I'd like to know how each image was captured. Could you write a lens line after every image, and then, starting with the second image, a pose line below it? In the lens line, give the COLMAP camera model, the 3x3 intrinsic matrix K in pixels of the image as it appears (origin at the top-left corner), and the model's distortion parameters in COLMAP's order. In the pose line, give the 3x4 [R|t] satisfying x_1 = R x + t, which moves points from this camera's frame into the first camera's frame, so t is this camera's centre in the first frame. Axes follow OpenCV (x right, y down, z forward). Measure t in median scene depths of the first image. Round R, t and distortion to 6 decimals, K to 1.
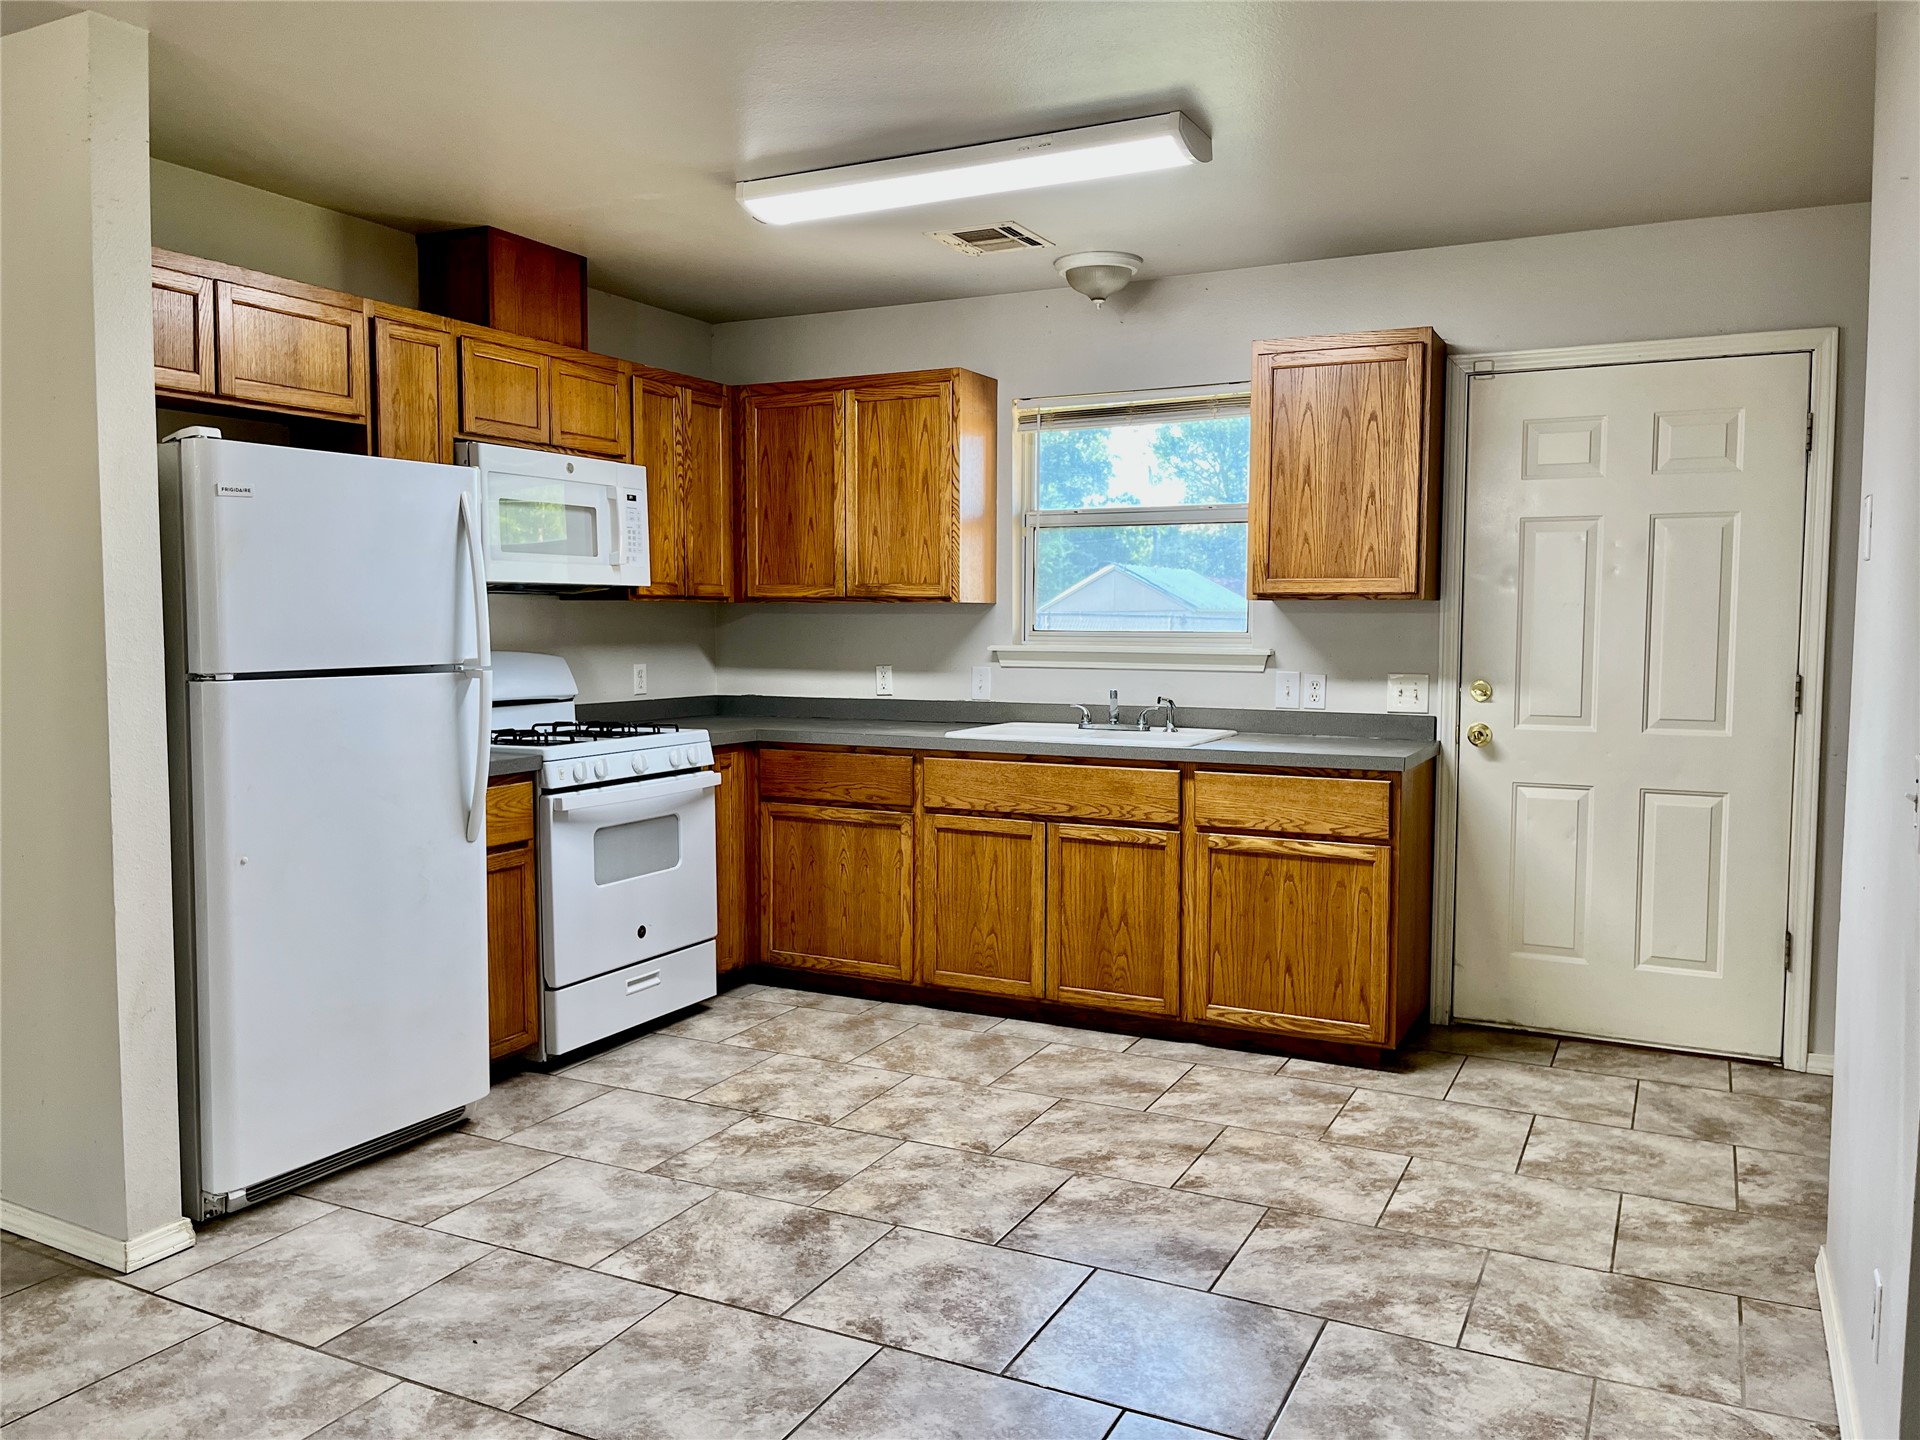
lens RADIAL K [[1457.2, 0, 955.7], [0, 1457.2, 712.7], [0, 0, 1]] dist [0.062490, -0.094439]
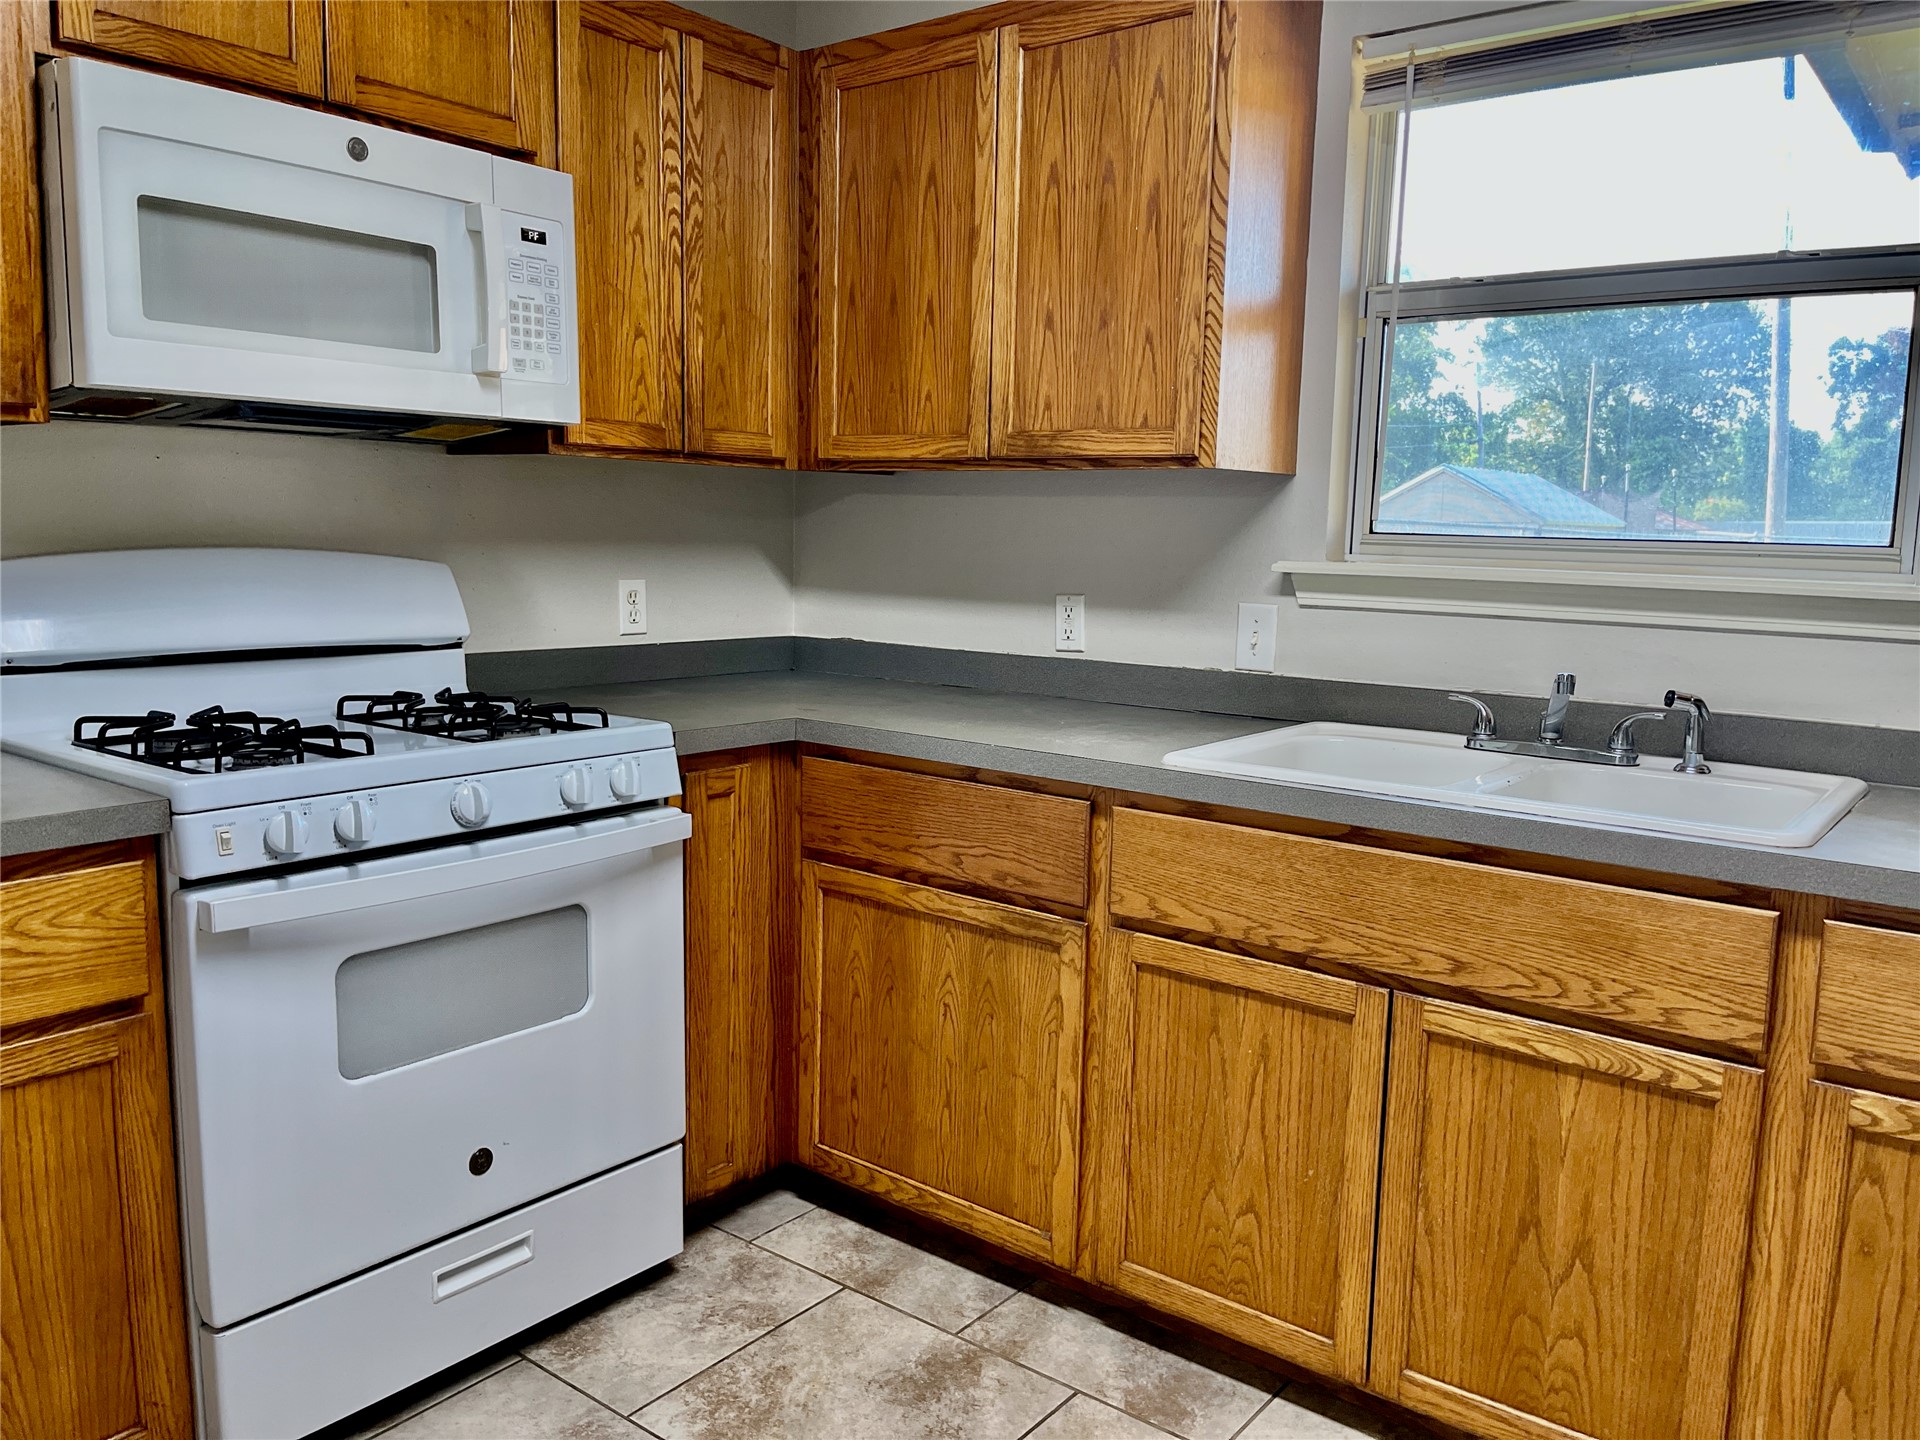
lens RADIAL K [[1457.2, 0, 964.5], [0, 1457.2, 723.7], [0, 0, 1]] dist [0.062490, -0.094439]
pose [[0.981214, 0.046526, -0.187226, 0.017345], [-0.033517, 0.996837, 0.072060, -0.027869], [0.189986, -0.064431, 0.979670, 0.578689]]
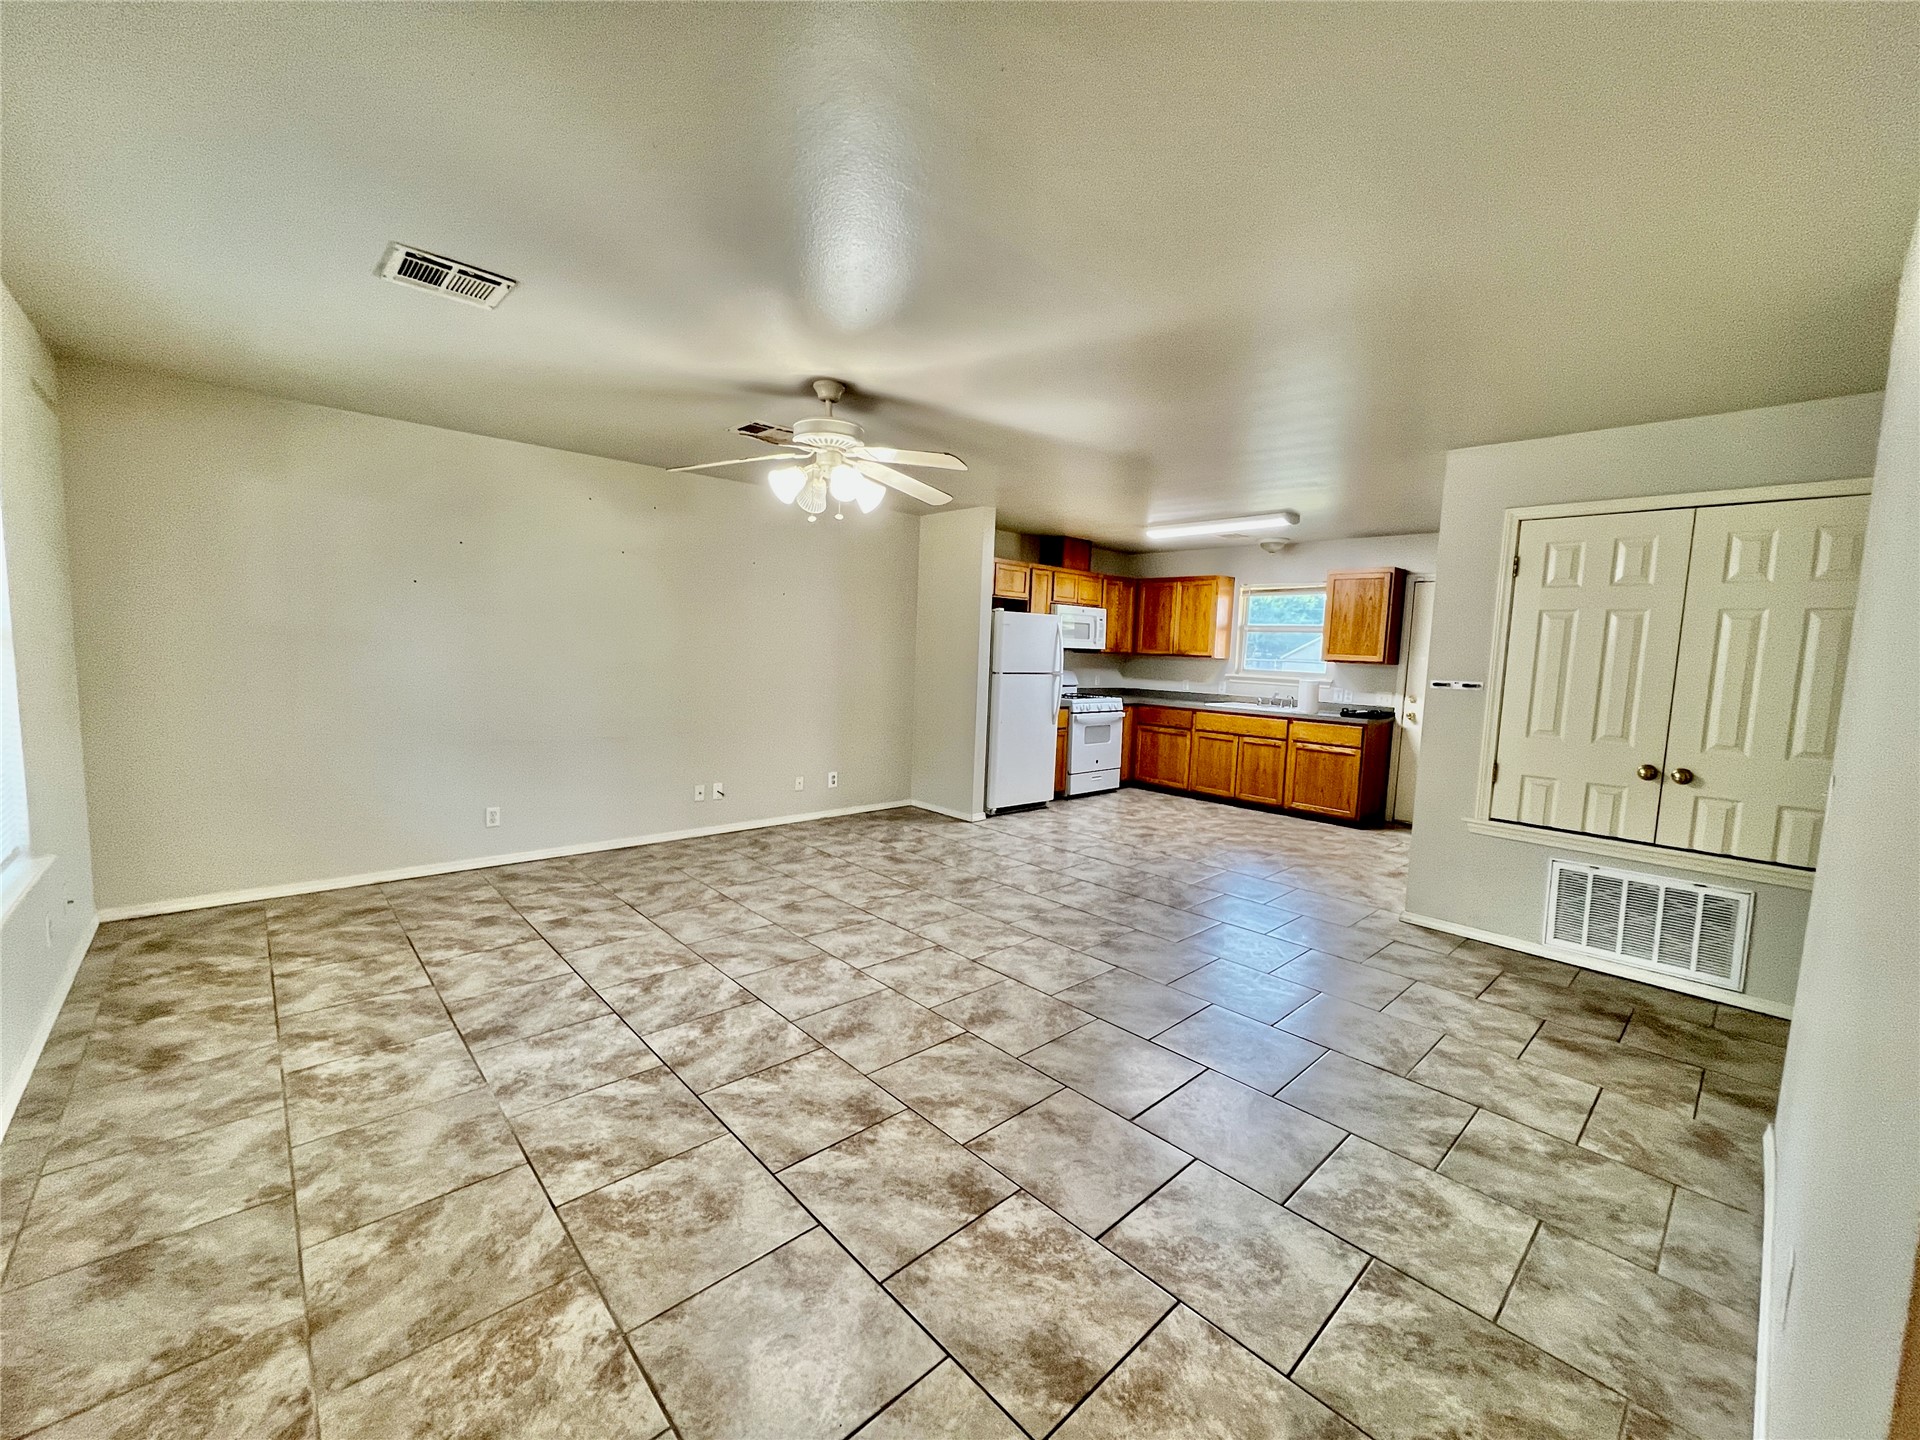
lens RADIAL K [[776.6, 0, 958.4], [0, 776.6, 717.7], [0, 0, 1]] dist [-0.001750, -0.000235]
pose [[0.937113, 0.062479, -0.343389, 0.068773], [-0.056259, 0.998022, 0.028057, 0.027214], [0.344463, -0.006974, 0.938774, -0.641870]]
